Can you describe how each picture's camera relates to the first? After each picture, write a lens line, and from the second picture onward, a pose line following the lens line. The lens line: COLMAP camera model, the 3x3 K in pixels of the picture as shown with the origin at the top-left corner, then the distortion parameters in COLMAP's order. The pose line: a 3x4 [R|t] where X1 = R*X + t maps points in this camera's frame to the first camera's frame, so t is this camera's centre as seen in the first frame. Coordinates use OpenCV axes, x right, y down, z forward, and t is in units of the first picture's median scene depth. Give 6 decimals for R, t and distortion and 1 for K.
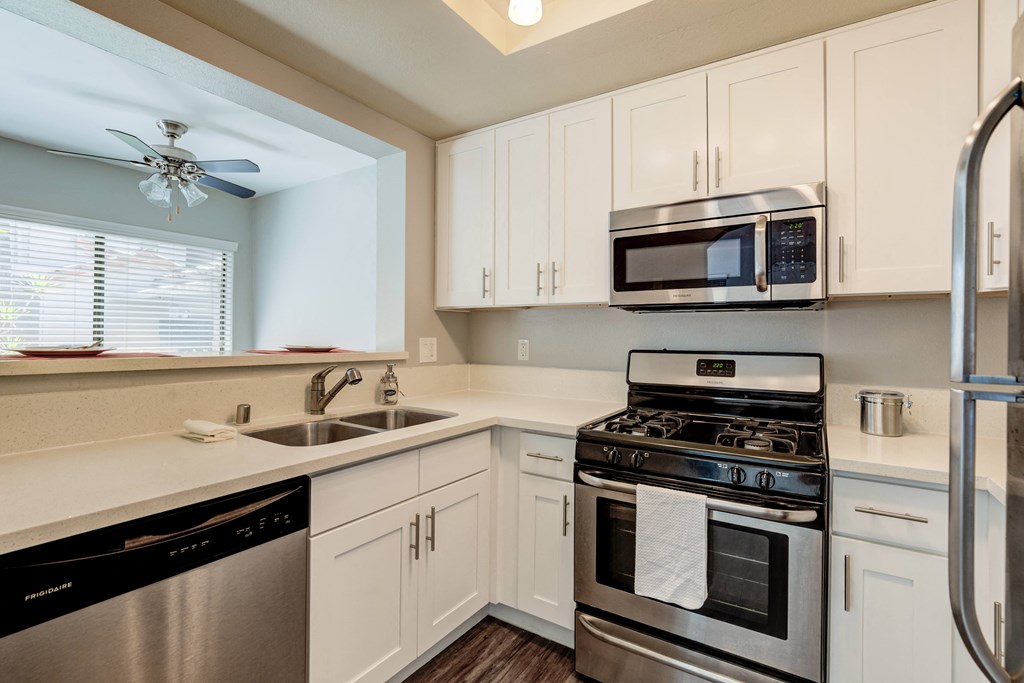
lens RADIAL K [[473.4, 0, 503.4], [0, 473.4, 333.4], [0, 0, 1]] dist [-0.011719, 0.001327]
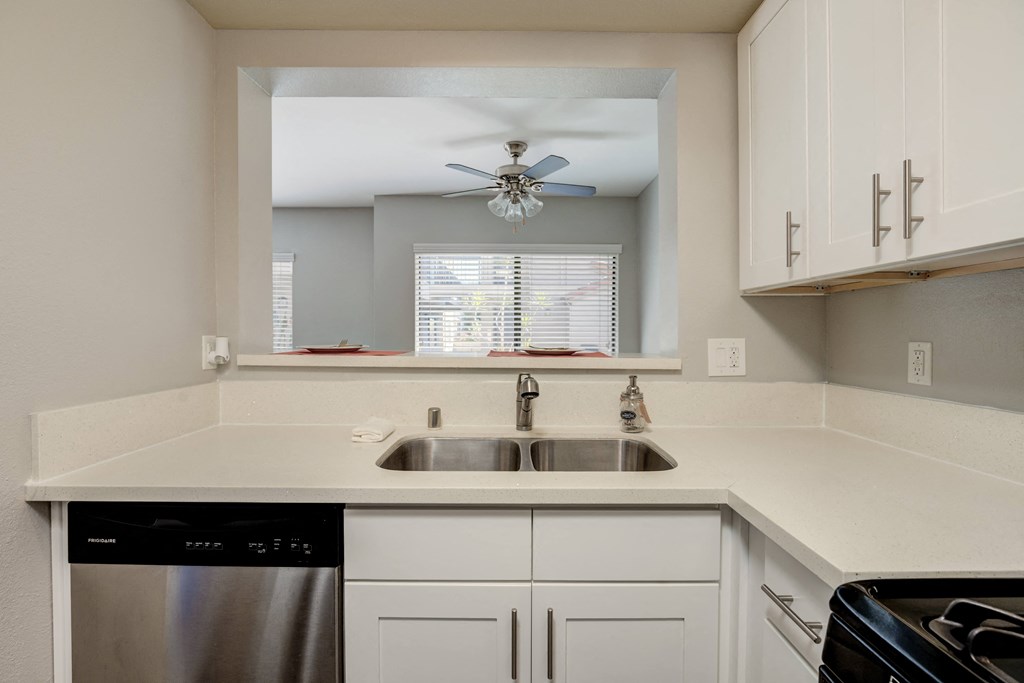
lens RADIAL K [[468.5, 0, 512.0], [0, 468.5, 341.5], [0, 0, 1]] dist [-0.015383, -0.000053]
pose [[0.563537, 0.006577, -0.826065, 0.208516], [0.004503, 0.999929, 0.011033, 0.004764], [0.826079, -0.009937, 0.563467, 0.390477]]
